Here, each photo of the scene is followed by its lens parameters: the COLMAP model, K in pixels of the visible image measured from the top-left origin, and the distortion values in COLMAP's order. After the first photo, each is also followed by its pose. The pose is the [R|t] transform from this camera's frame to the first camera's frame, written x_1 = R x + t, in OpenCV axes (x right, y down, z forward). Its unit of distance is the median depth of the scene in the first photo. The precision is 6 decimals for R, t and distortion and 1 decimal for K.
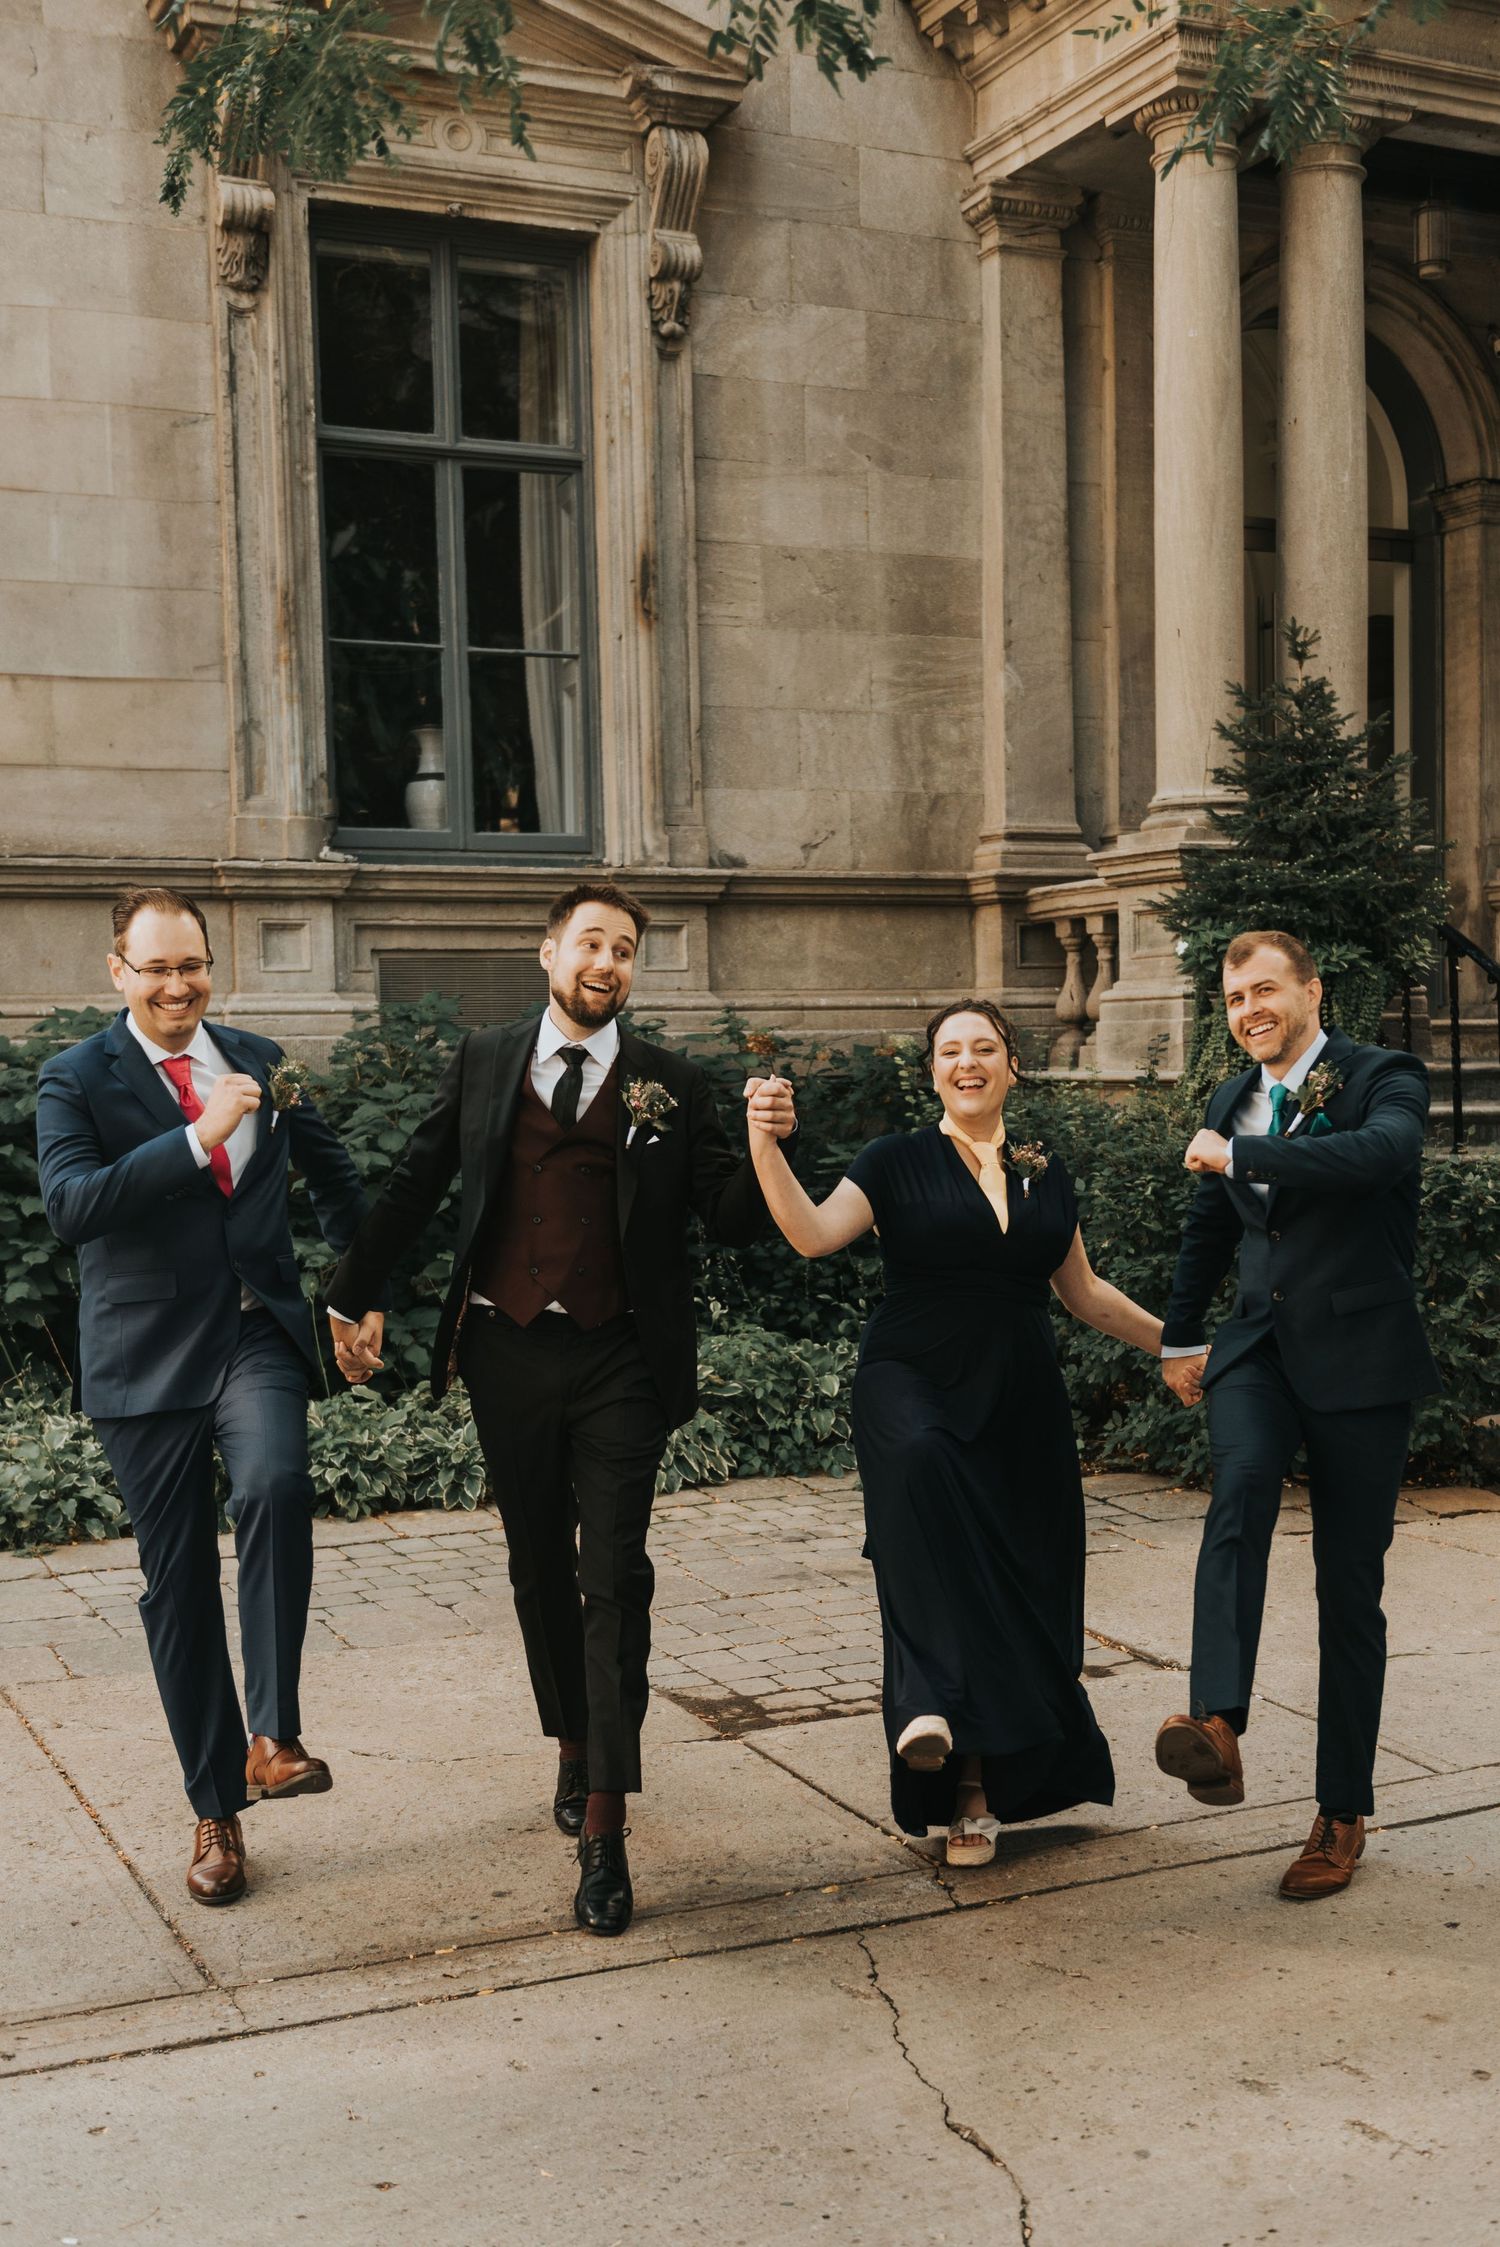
lens RADIAL K [[2679.1, 0, 845.8], [0, 2679.1, 1257.2], [0, 0, 1]] dist [-0.012671, 0.018908]
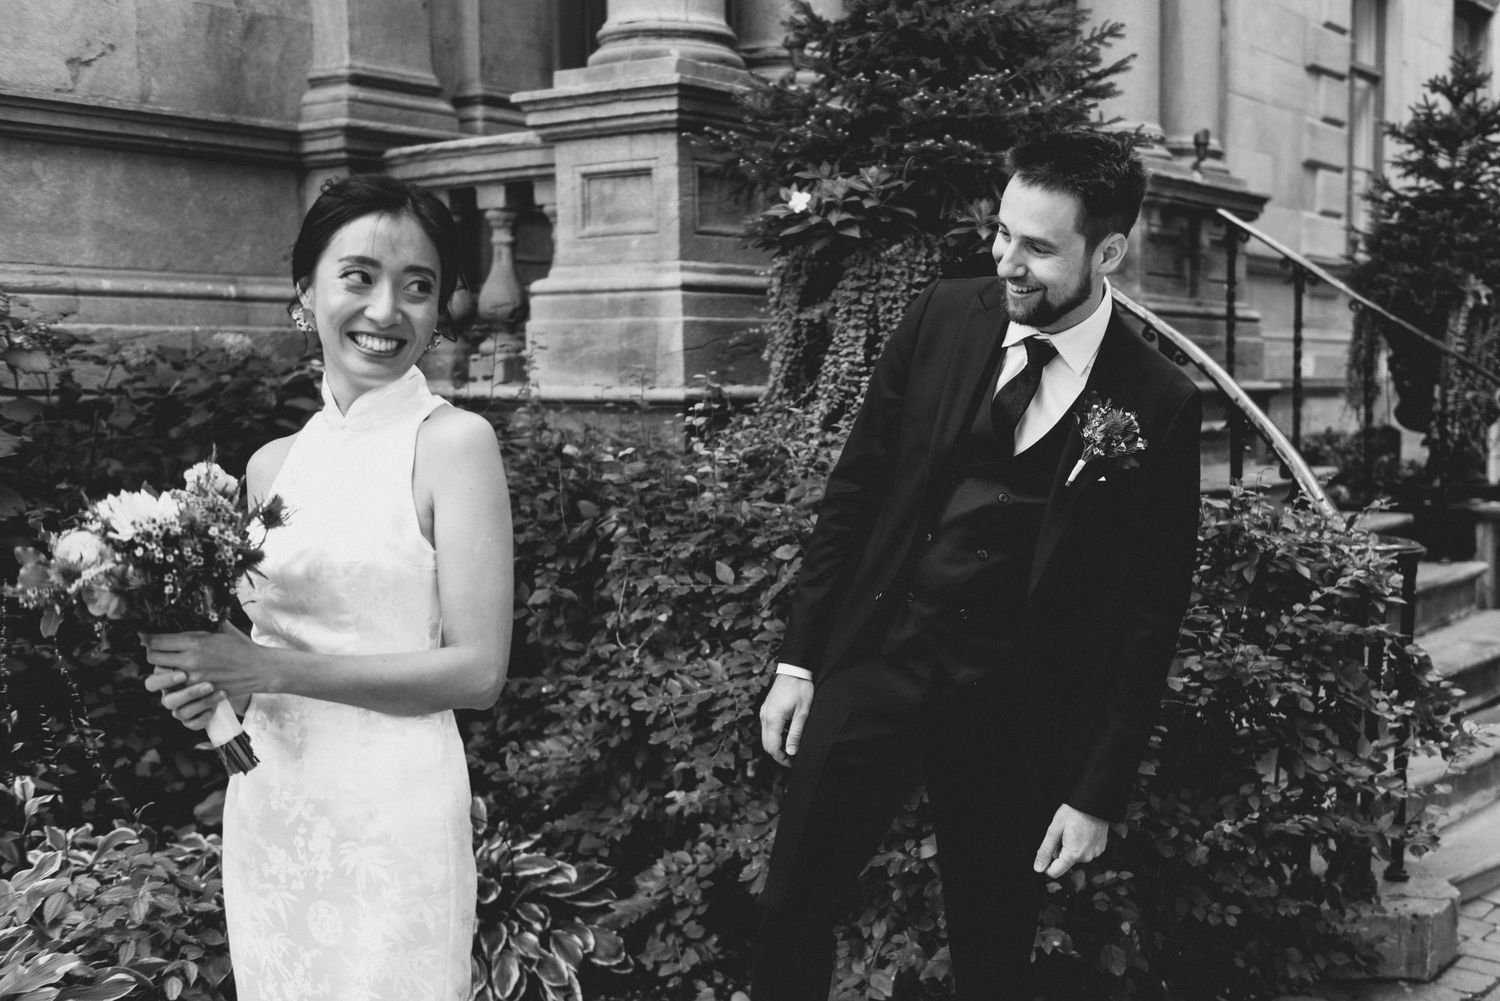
lens RADIAL K [[1796.1, 0, 888.2], [0, 1796.1, 564.8], [0, 0, 1]] dist [-0.013475, 0.005523]
pose [[0.874860, -0.033878, 0.483190, -0.059111], [0.021440, 0.999282, 0.031243, -0.031395], [-0.483902, -0.016973, 0.874958, 0.482062]]
